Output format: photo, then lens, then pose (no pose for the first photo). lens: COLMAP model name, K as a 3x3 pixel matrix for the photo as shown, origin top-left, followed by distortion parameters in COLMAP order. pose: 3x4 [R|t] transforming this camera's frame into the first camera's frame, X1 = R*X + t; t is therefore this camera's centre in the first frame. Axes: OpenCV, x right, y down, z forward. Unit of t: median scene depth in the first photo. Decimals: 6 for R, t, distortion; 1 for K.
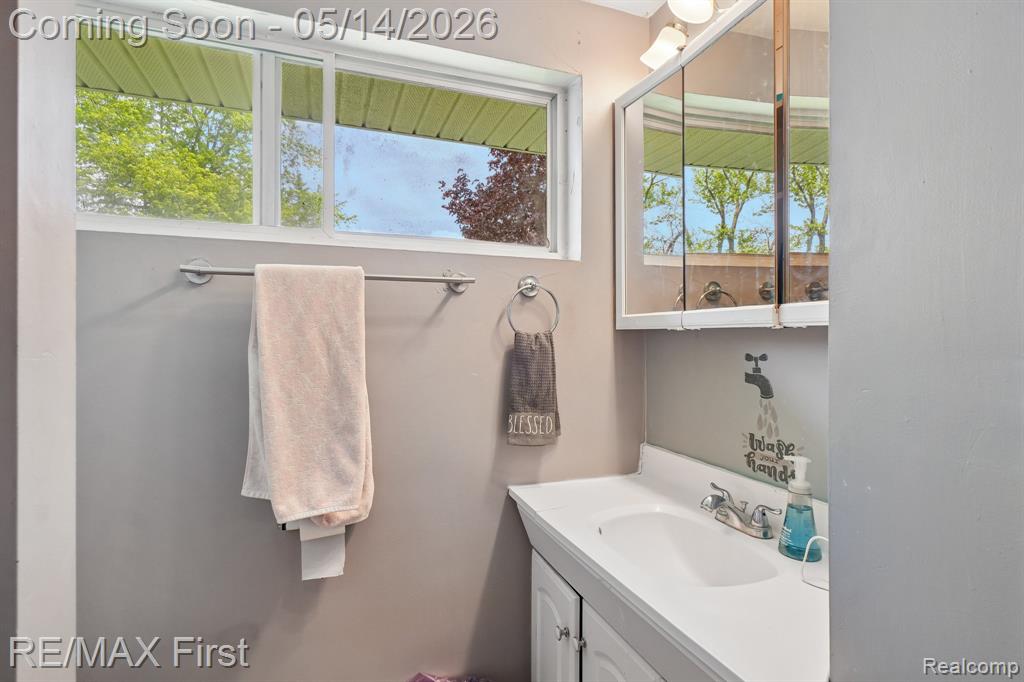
lens RADIAL K [[507.9, 0, 509.1], [0, 507.9, 336.7], [0, 0, 1]] dist [-0.000861, 0.000491]
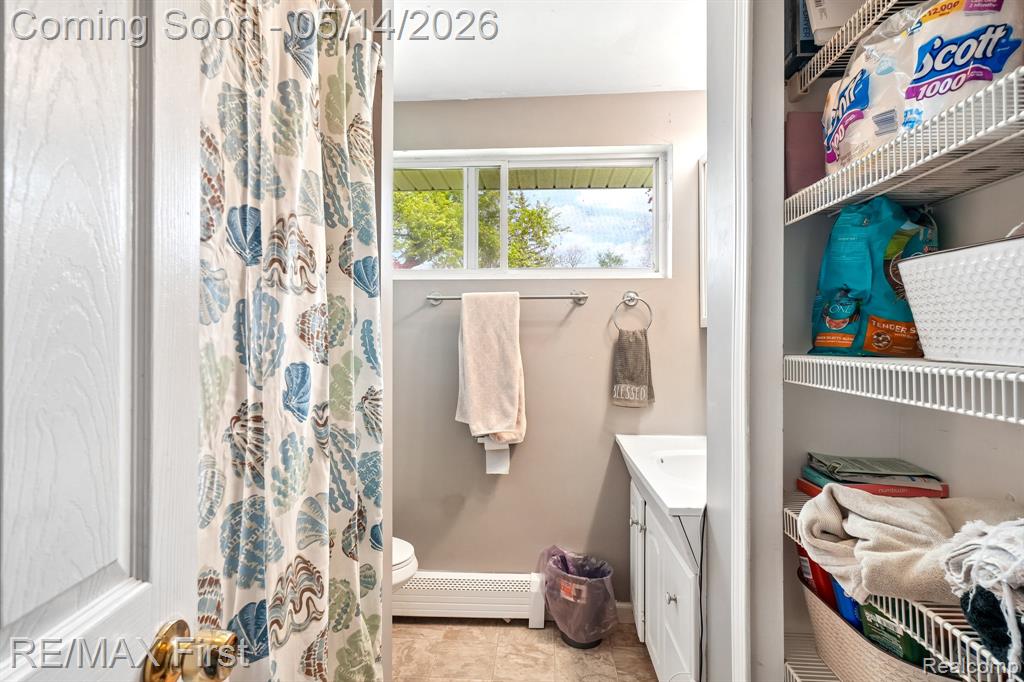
lens RADIAL K [[507.9, 0, 513.0], [0, 507.9, 335.8], [0, 0, 1]] dist [-0.000861, 0.000491]
pose [[0.913142, -0.002097, -0.407636, 0.378949], [0.001078, 0.999996, -0.002730, 0.013239], [0.407640, 0.002053, 0.913140, -0.543388]]
